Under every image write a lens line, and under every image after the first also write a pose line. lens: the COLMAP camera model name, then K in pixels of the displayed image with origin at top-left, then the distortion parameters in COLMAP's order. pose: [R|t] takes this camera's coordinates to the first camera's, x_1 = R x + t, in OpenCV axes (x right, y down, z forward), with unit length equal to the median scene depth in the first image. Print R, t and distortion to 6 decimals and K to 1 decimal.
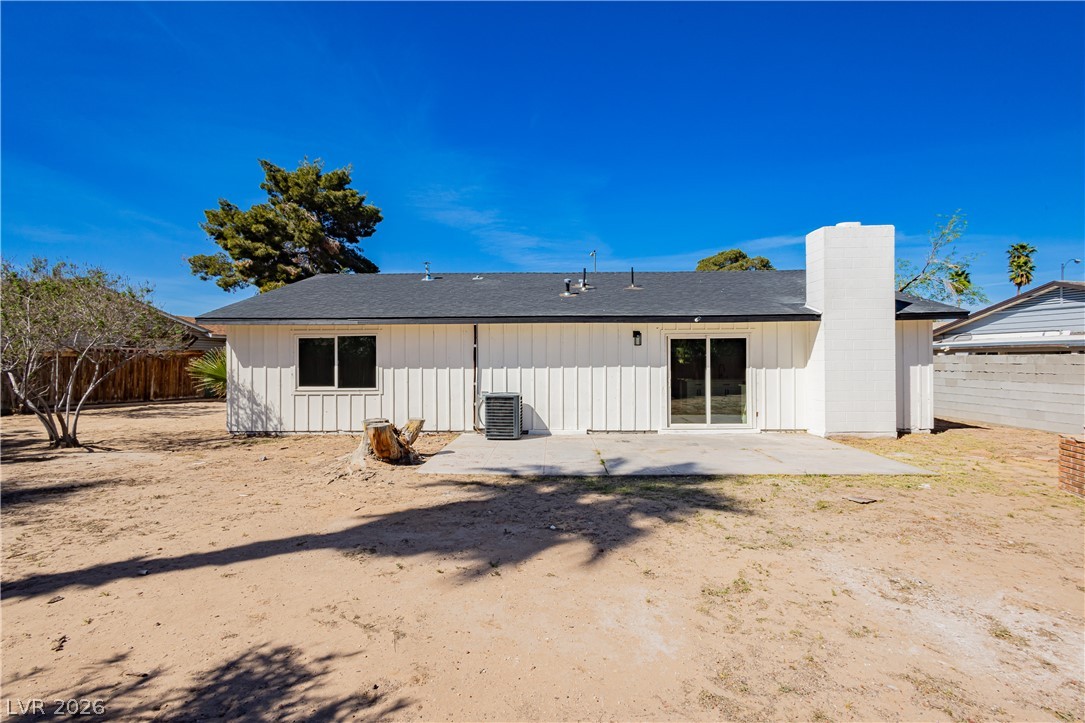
lens RADIAL K [[508.4, 0, 539.0], [0, 508.4, 361.7], [0, 0, 1]] dist [0.025917, -0.000322]
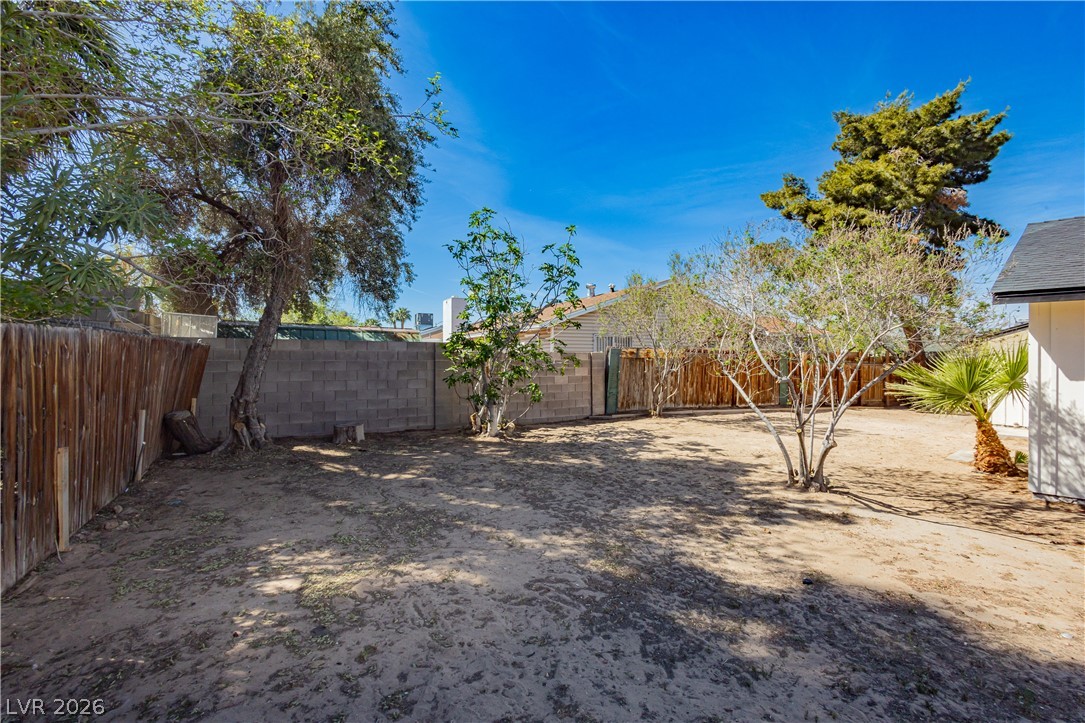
lens RADIAL K [[508.4, 0, 536.1], [0, 508.4, 360.4], [0, 0, 1]] dist [0.025917, -0.000322]
pose [[0.693070, 0.004232, -0.720857, -0.360682], [-0.005731, 0.999984, 0.000360, -0.004187], [0.720847, 0.003882, 0.693083, 0.131583]]
